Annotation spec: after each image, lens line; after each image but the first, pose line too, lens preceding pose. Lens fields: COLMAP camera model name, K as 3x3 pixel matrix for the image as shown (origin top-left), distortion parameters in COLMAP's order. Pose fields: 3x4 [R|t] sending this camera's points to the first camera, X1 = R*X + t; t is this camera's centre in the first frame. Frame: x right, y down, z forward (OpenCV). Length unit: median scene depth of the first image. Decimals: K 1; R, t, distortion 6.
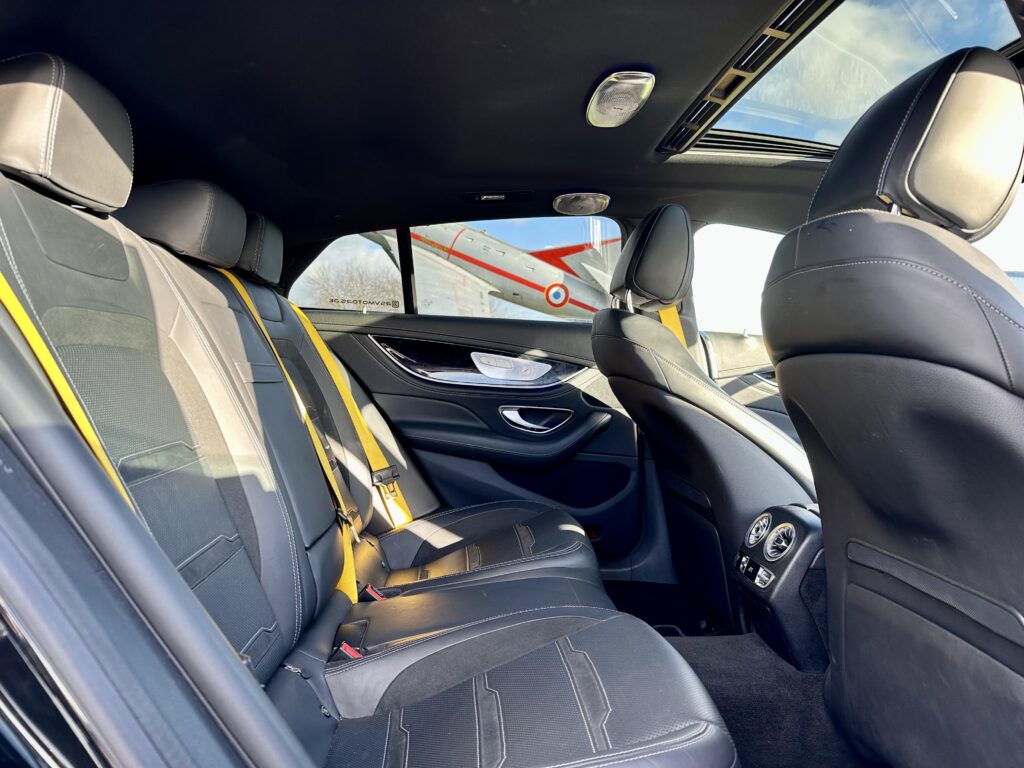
lens RADIAL K [[713.3, 0, 508.7], [0, 713.3, 391.0], [0, 0, 1]] dist [0.118298, -0.203288]
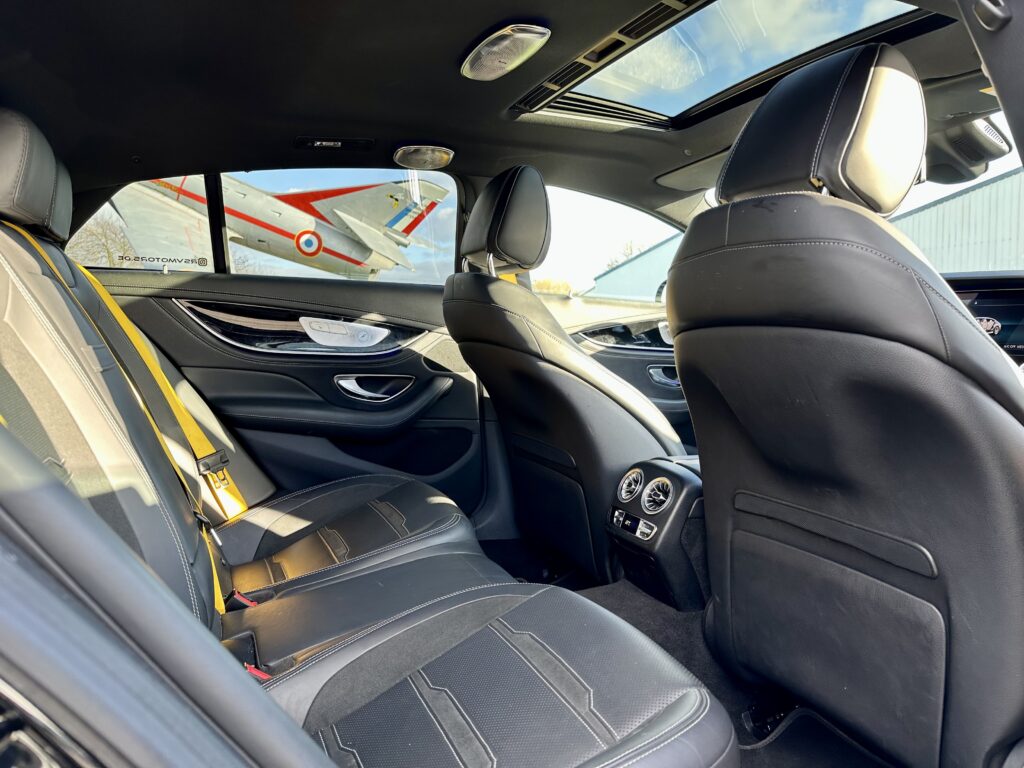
lens RADIAL K [[717.1, 0, 514.2], [0, 717.1, 393.2], [0, 0, 1]] dist [0.121111, -0.248871]
pose [[0.940337, -0.055518, 0.335684, -0.142869], [0.031704, 0.996603, 0.076013, -0.025326], [-0.338764, -0.060835, 0.938903, 0.060784]]
